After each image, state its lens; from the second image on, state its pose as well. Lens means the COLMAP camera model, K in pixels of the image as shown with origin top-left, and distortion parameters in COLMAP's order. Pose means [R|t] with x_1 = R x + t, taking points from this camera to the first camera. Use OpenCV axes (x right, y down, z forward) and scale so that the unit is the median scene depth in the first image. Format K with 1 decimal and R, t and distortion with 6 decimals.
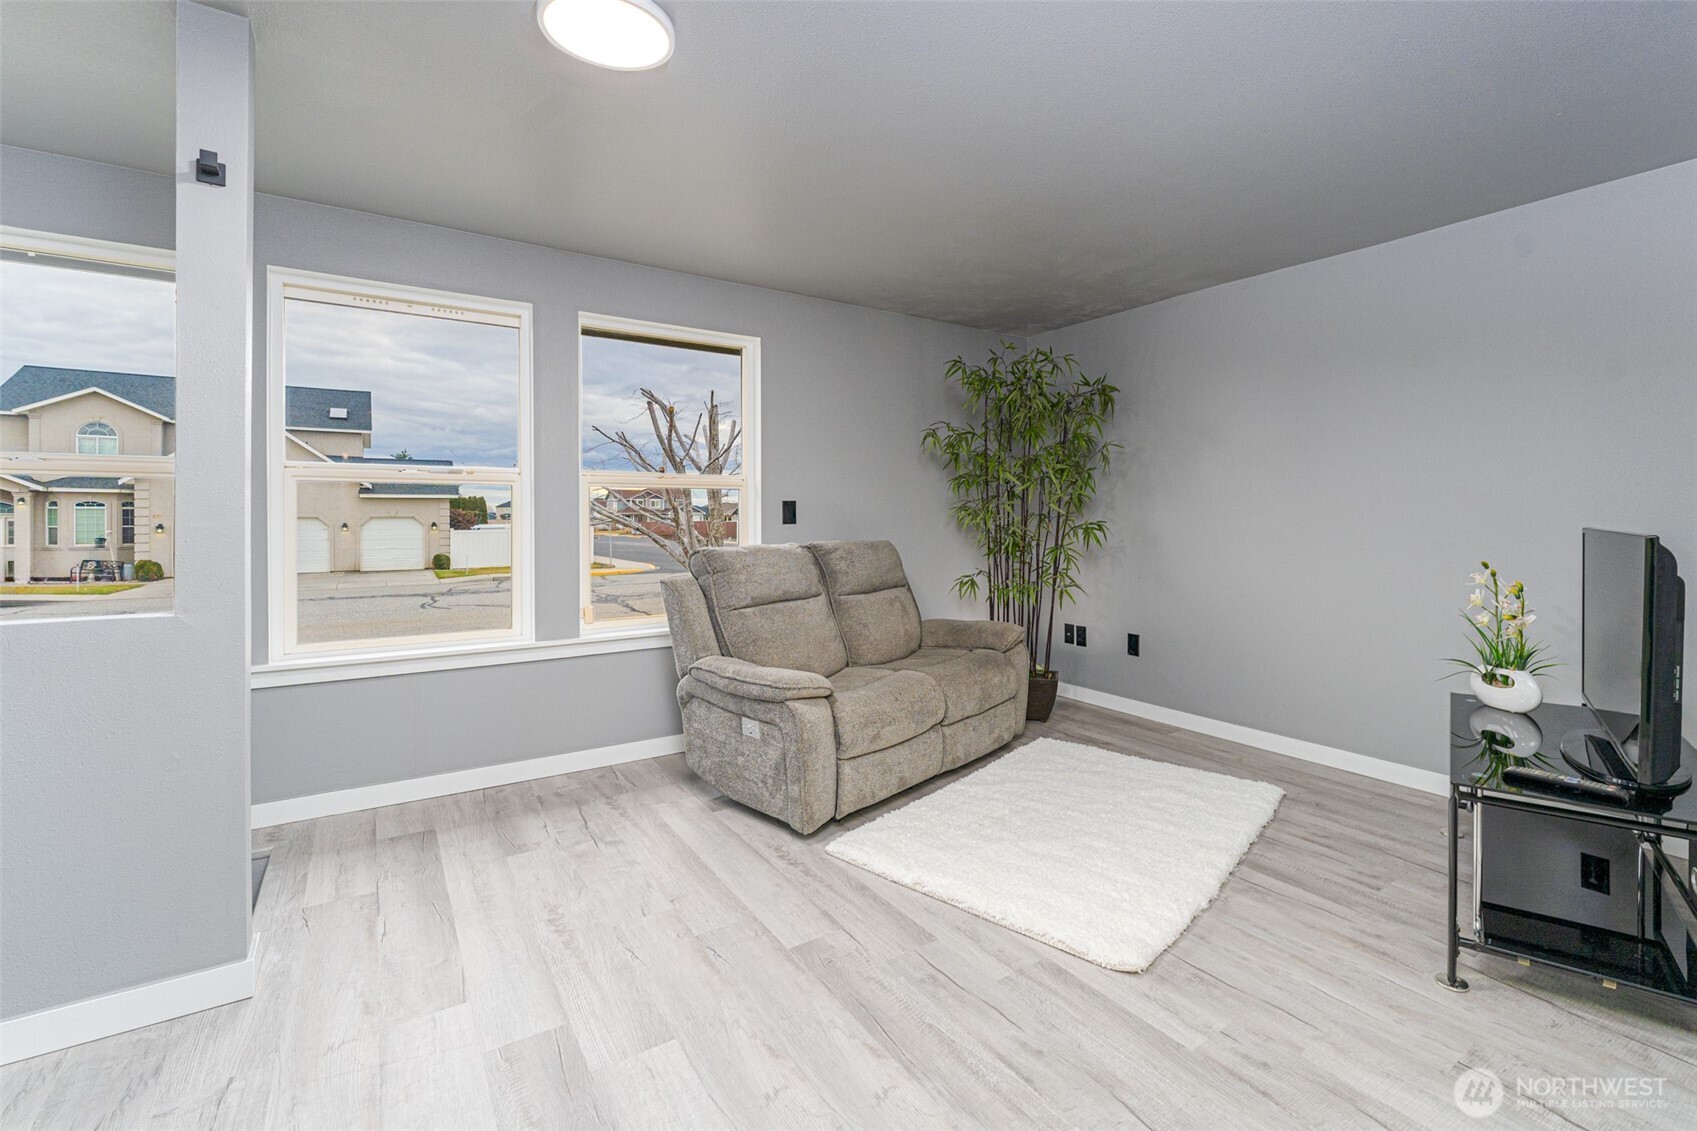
lens RADIAL K [[740.0, 0, 885.1], [0, 740.0, 521.9], [0, 0, 1]] dist [-0.002066, -0.000458]
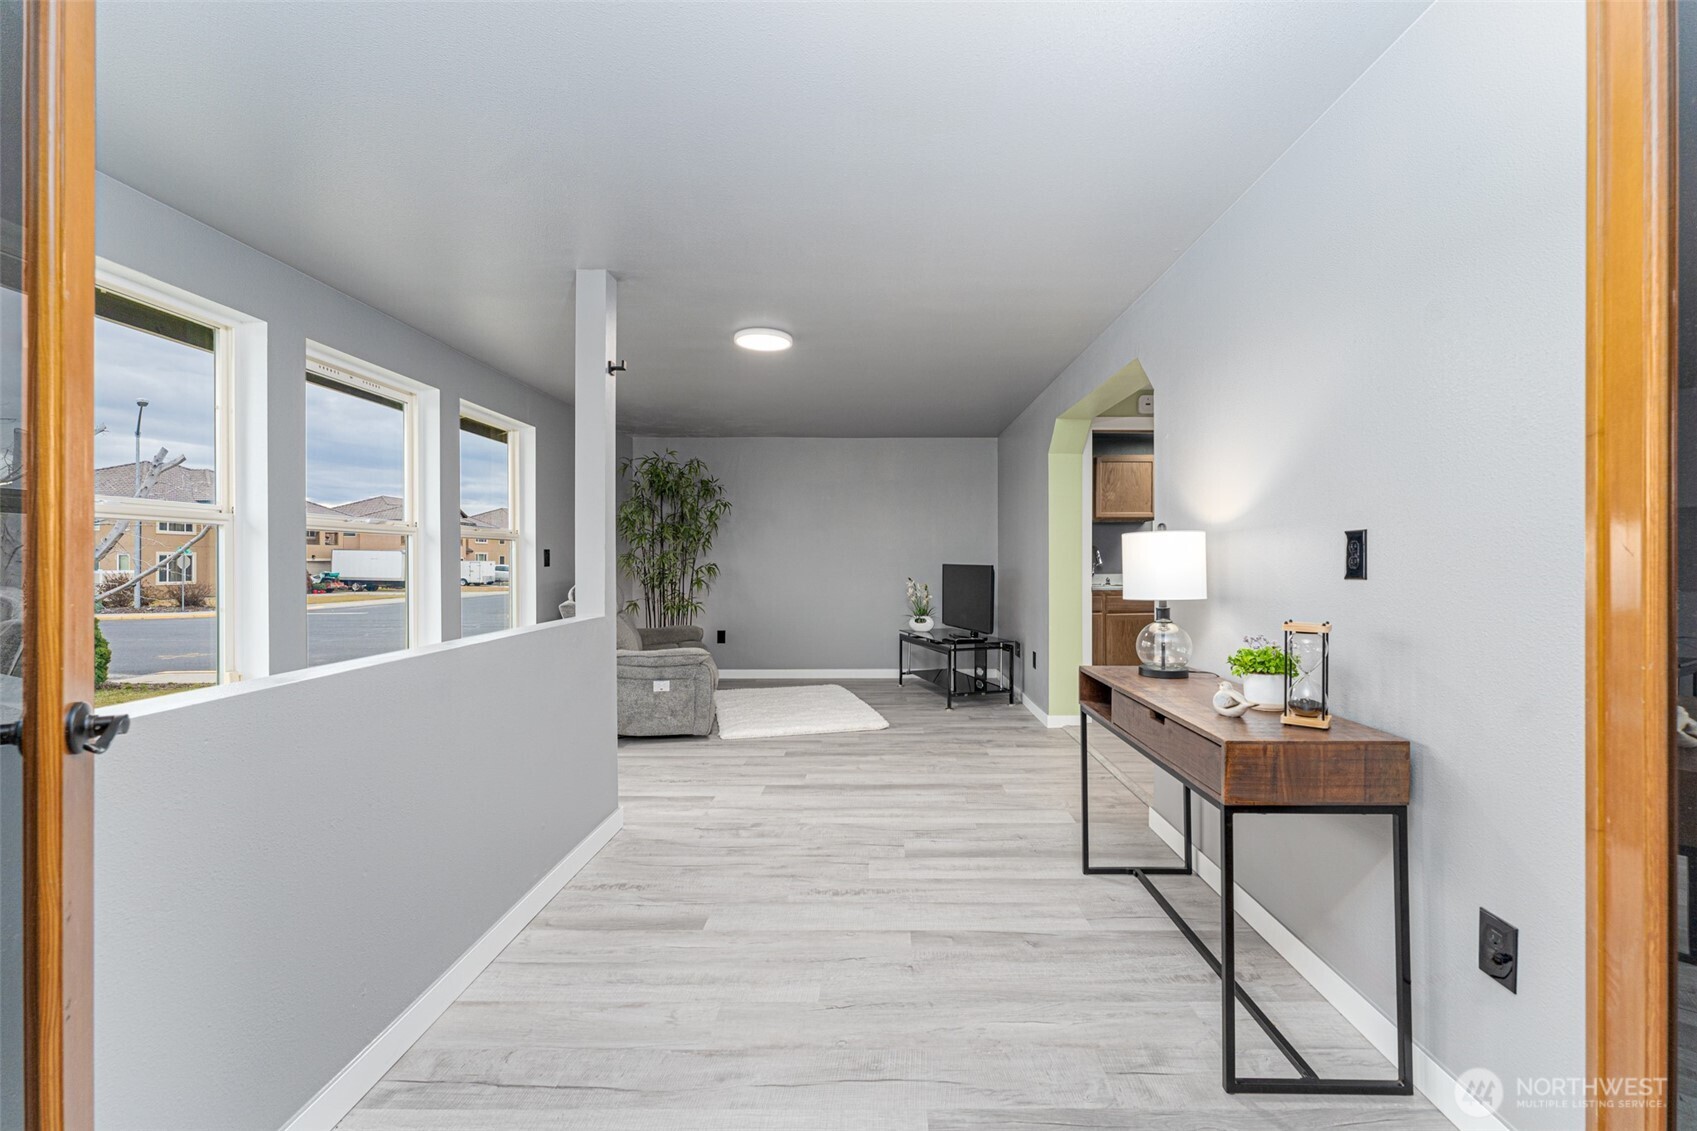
lens RADIAL K [[740.0, 0, 832.1], [0, 740.0, 563.9], [0, 0, 1]] dist [-0.002066, -0.000458]
pose [[0.600706, -0.000331, 0.799470, -1.664789], [0.005096, 0.999981, -0.003415, 0.013693], [-0.799454, 0.006125, 0.600696, -0.406762]]
